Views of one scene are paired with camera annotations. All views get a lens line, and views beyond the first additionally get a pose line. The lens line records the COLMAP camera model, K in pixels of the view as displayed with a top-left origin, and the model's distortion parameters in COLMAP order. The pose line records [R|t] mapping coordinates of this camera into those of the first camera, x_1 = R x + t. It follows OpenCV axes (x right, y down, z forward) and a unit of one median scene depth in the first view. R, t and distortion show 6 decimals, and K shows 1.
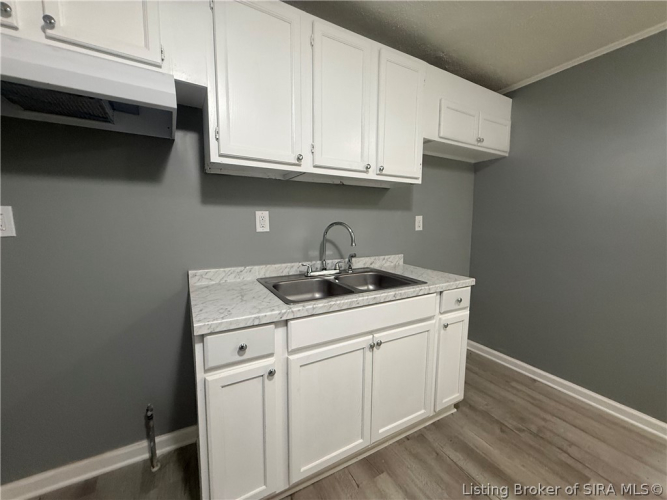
lens RADIAL K [[263.8, 0, 335.2], [0, 263.8, 250.4], [0, 0, 1]] dist [-0.000784, 0.000074]
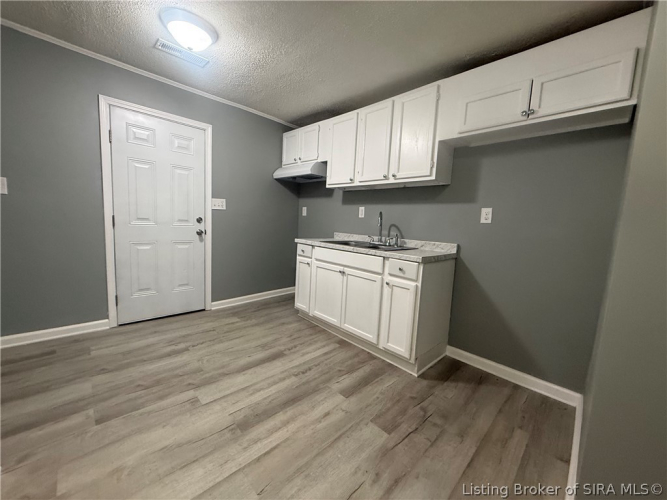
lens RADIAL K [[263.8, 0, 333.7], [0, 263.8, 251.8], [0, 0, 1]] dist [-0.000784, 0.000074]
pose [[0.254816, 0.117506, -0.959823, 1.520261], [-0.158489, 0.984242, 0.078420, 0.054405], [0.953913, 0.132139, 0.269424, 0.311114]]
